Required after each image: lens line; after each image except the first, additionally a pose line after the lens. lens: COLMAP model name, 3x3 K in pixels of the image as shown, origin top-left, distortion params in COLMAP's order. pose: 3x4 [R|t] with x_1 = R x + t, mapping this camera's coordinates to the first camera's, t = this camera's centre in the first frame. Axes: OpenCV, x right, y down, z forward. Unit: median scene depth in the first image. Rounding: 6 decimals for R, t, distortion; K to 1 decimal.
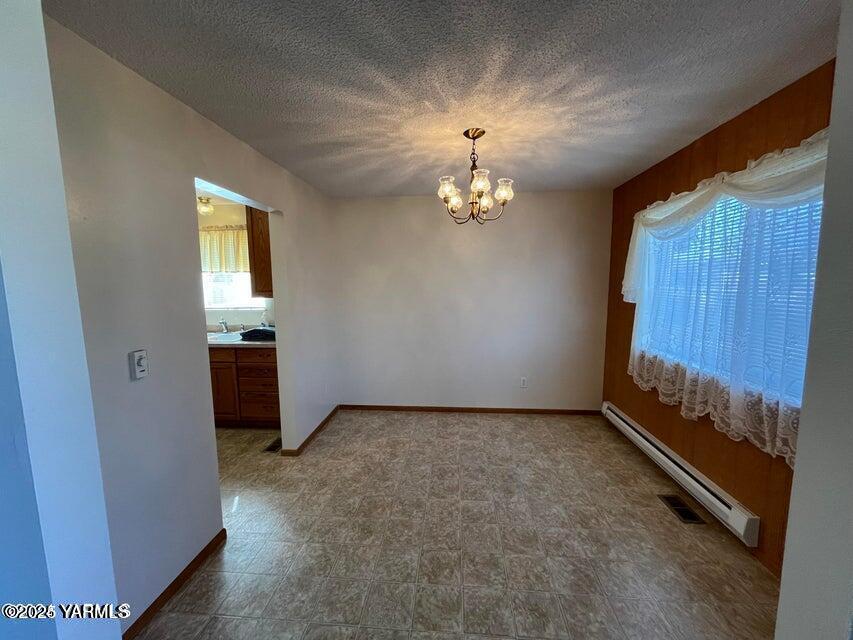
lens RADIAL K [[342.4, 0, 426.5], [0, 342.4, 320.0], [0, 0, 1]] dist [-0.000872, -0.000275]
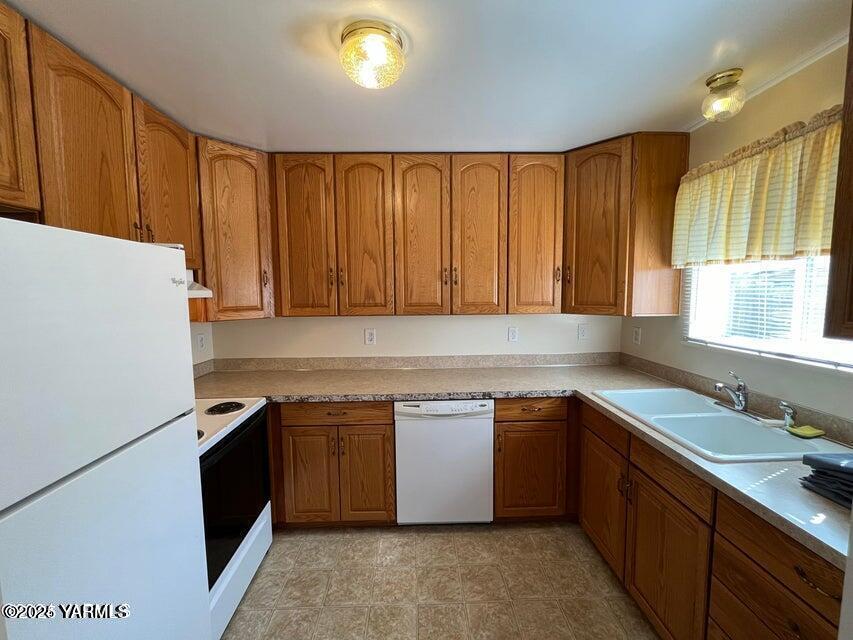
lens RADIAL K [[342.4, 0, 426.5], [0, 342.4, 320.0], [0, 0, 1]] dist [-0.000872, -0.000275]
pose [[0.111711, 0.089769, -0.989678, -0.248343], [-0.104518, 0.991449, 0.078133, -0.063212], [0.988229, 0.094711, 0.120138, 0.596118]]
